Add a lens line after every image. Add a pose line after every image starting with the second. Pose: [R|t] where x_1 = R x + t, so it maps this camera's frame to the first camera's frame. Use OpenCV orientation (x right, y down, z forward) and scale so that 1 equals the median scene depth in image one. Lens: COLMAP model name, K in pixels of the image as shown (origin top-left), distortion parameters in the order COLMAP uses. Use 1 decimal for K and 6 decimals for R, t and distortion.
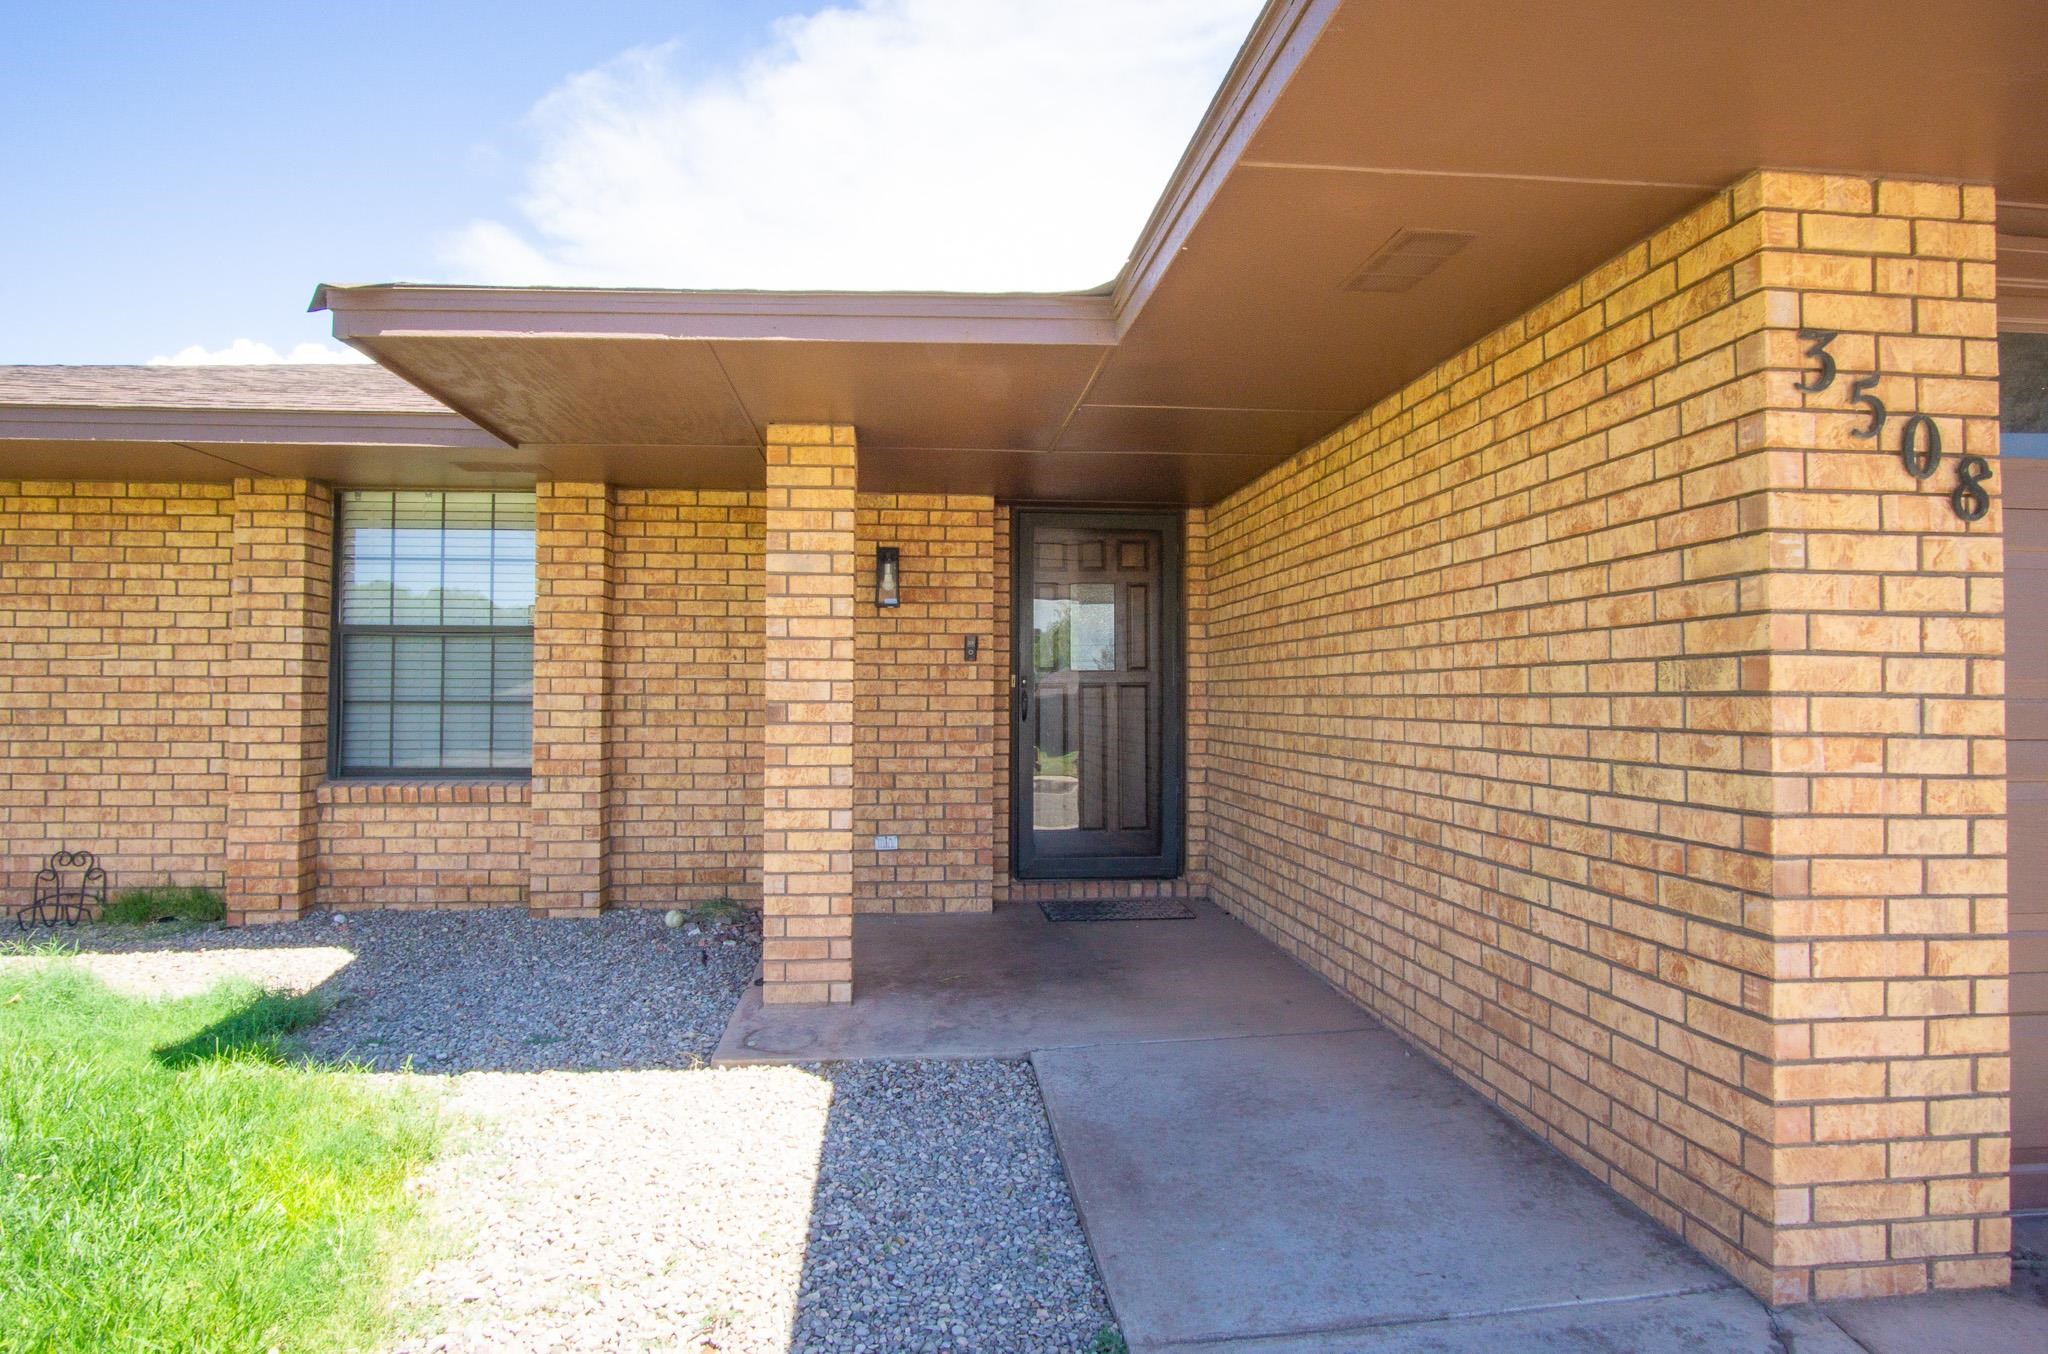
lens RADIAL K [[1106.0, 0, 1008.0], [0, 1106.0, 671.8], [0, 0, 1]] dist [-0.034606, 0.009632]
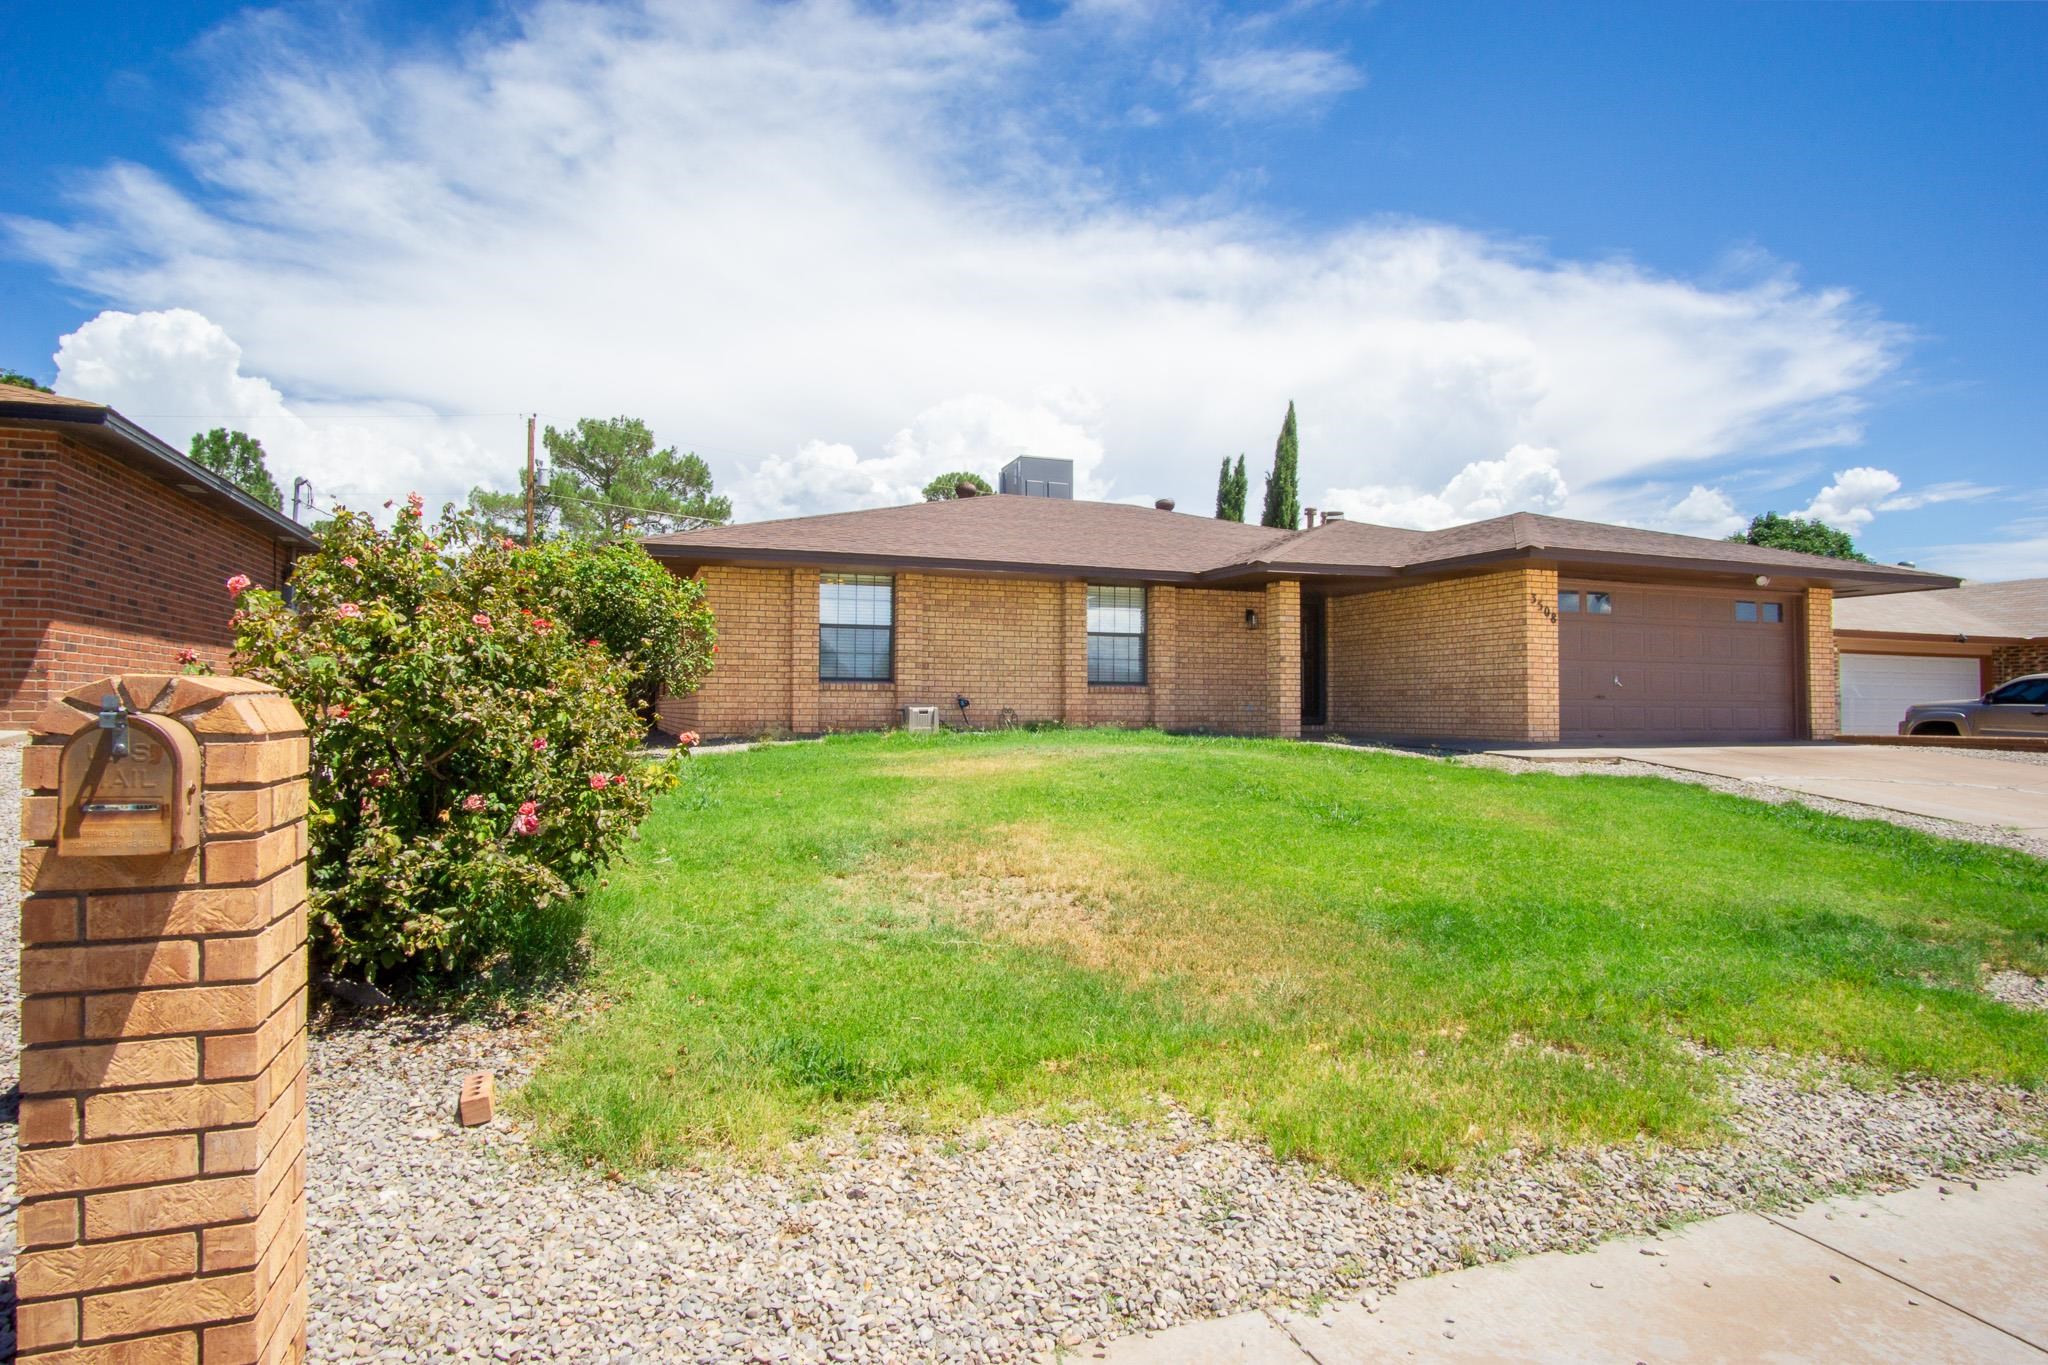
lens RADIAL K [[1105.7, 0, 1017.4], [0, 1105.7, 681.8], [0, 0, 1]] dist [-0.026335, 0.000402]
pose [[0.964612, 0.007927, 0.263554, -2.036796], [-0.007208, 0.999967, -0.003694, 0.133522], [-0.263574, 0.001663, 0.964638, -2.326349]]
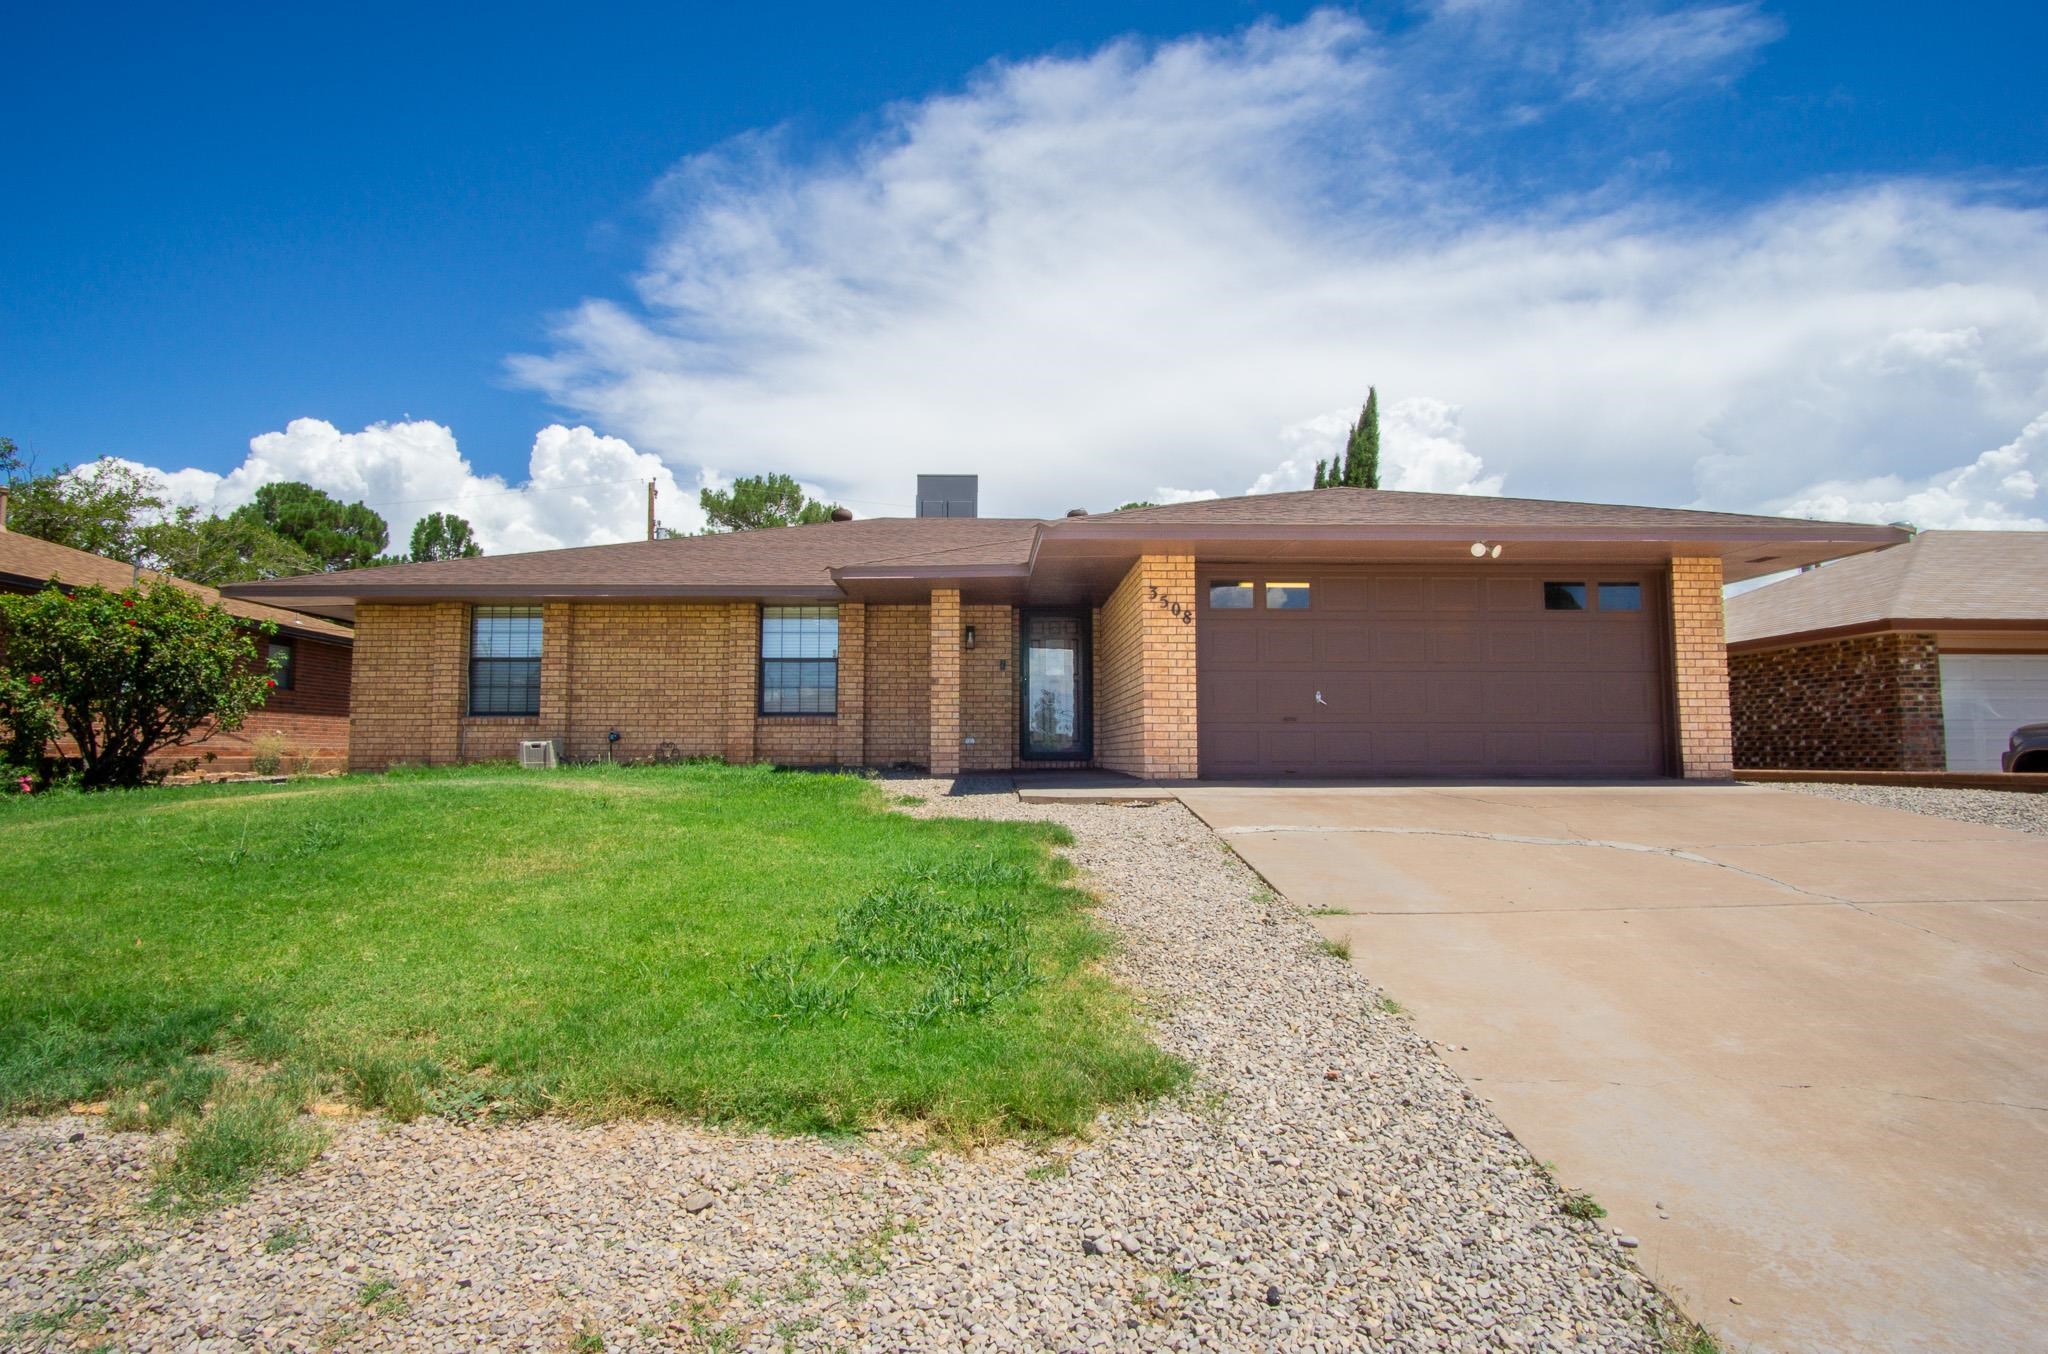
lens RADIAL K [[1131.9, 0, 1051.2], [0, 1131.9, 673.2], [0, 0, 1]] dist [-0.081985, 0.071745]
pose [[0.999249, -0.010142, -0.037401, 0.241262], [0.008213, 0.998645, -0.051385, 0.182744], [0.037871, 0.051039, 0.997978, -2.201890]]
